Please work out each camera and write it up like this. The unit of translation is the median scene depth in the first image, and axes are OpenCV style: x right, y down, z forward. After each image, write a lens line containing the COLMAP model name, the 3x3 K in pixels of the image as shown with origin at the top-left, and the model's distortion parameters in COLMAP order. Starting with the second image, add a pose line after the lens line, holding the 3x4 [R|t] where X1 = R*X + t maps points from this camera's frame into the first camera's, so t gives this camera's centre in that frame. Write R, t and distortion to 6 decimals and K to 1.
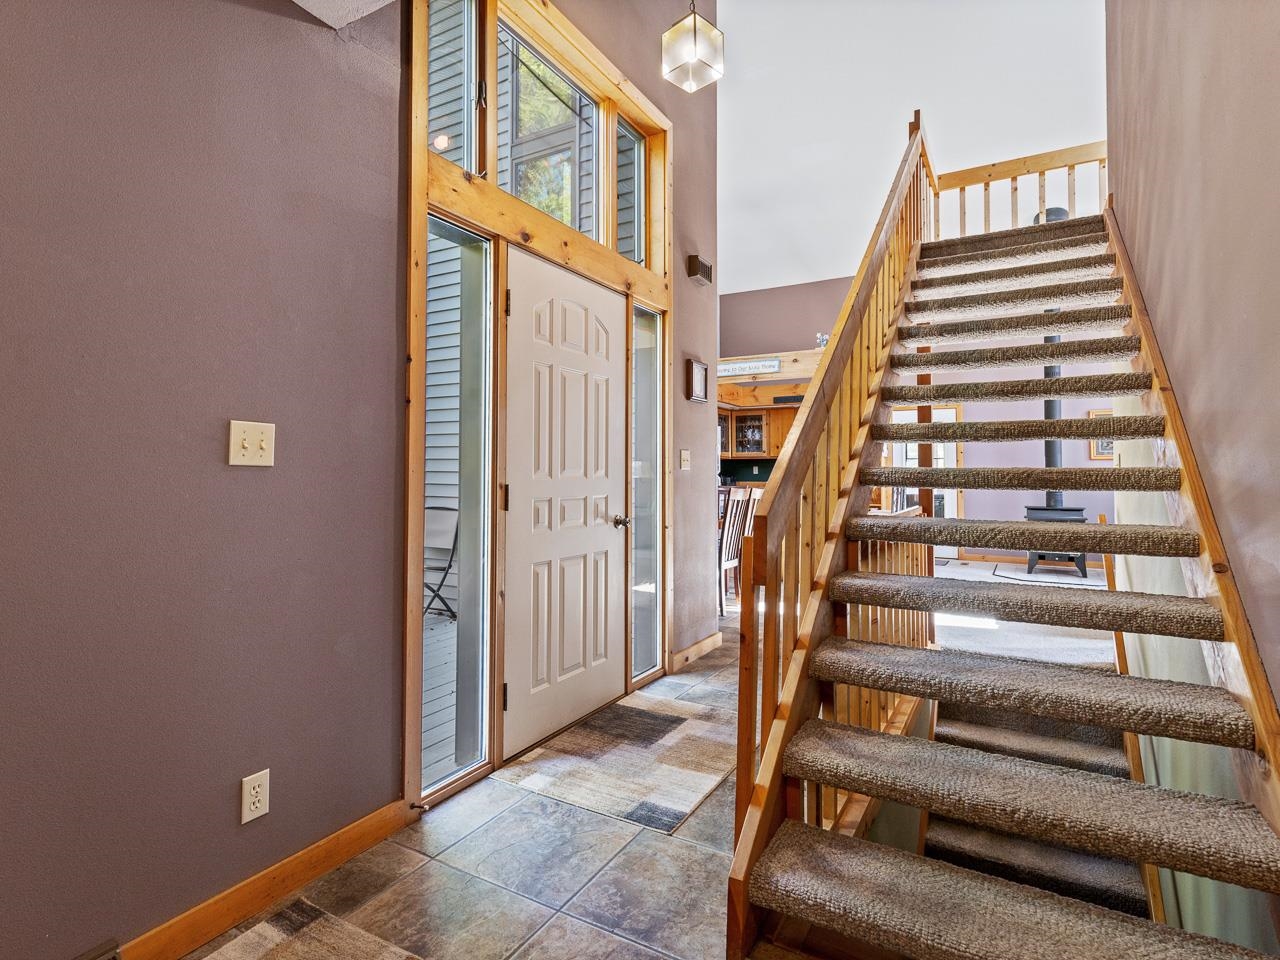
lens RADIAL K [[655.6, 0, 633.1], [0, 655.6, 469.3], [0, 0, 1]] dist [0.009780, -0.000976]
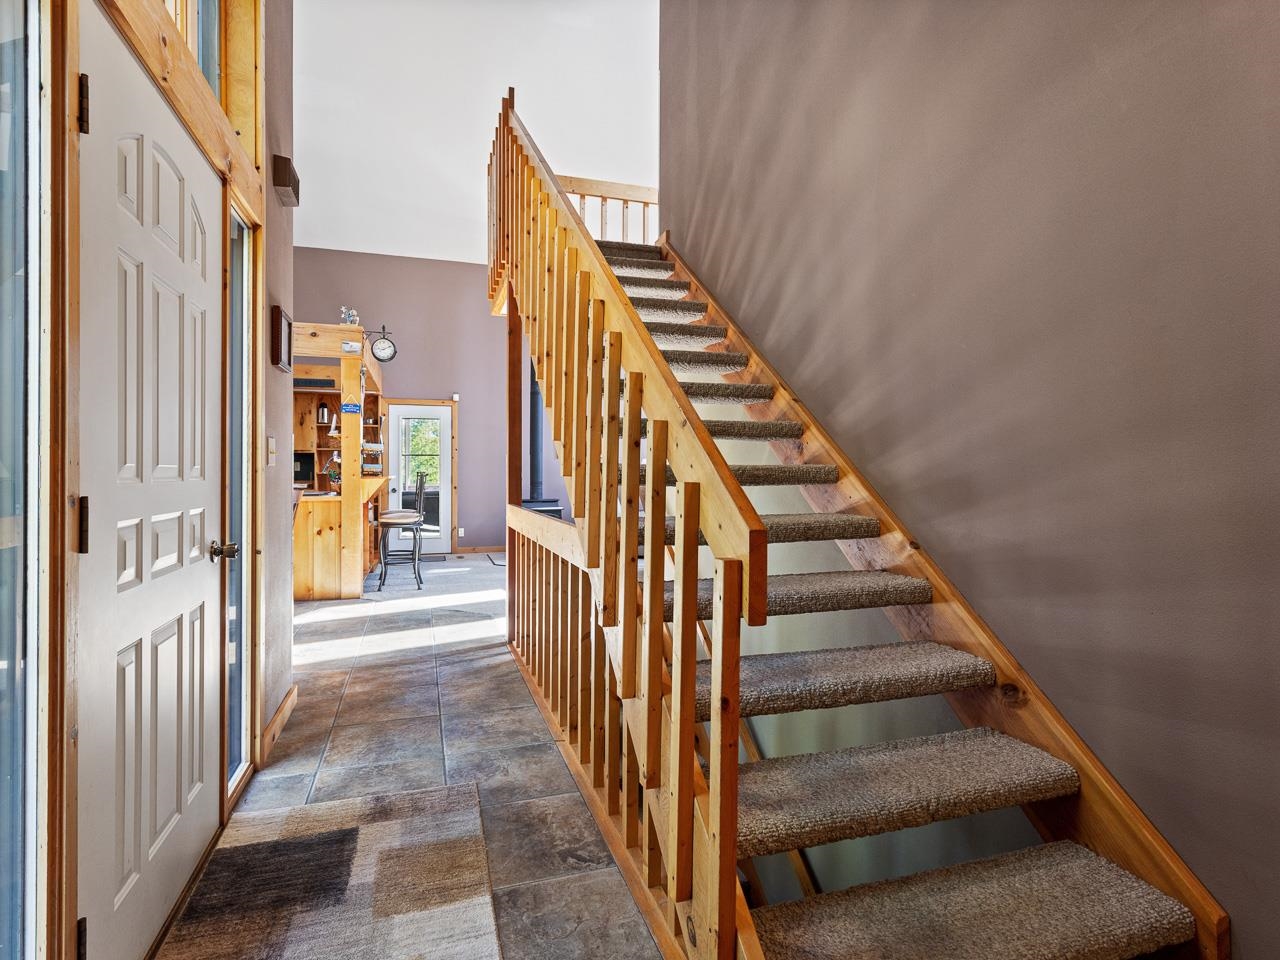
lens RADIAL K [[655.6, 0, 641.3], [0, 655.6, 478.1], [0, 0, 1]] dist [0.009780, -0.000976]
pose [[0.670595, -0.011587, 0.741733, -0.221513], [-0.002217, 0.999842, 0.017624, 0.000523], [-0.741820, -0.013464, 0.670464, 0.314536]]
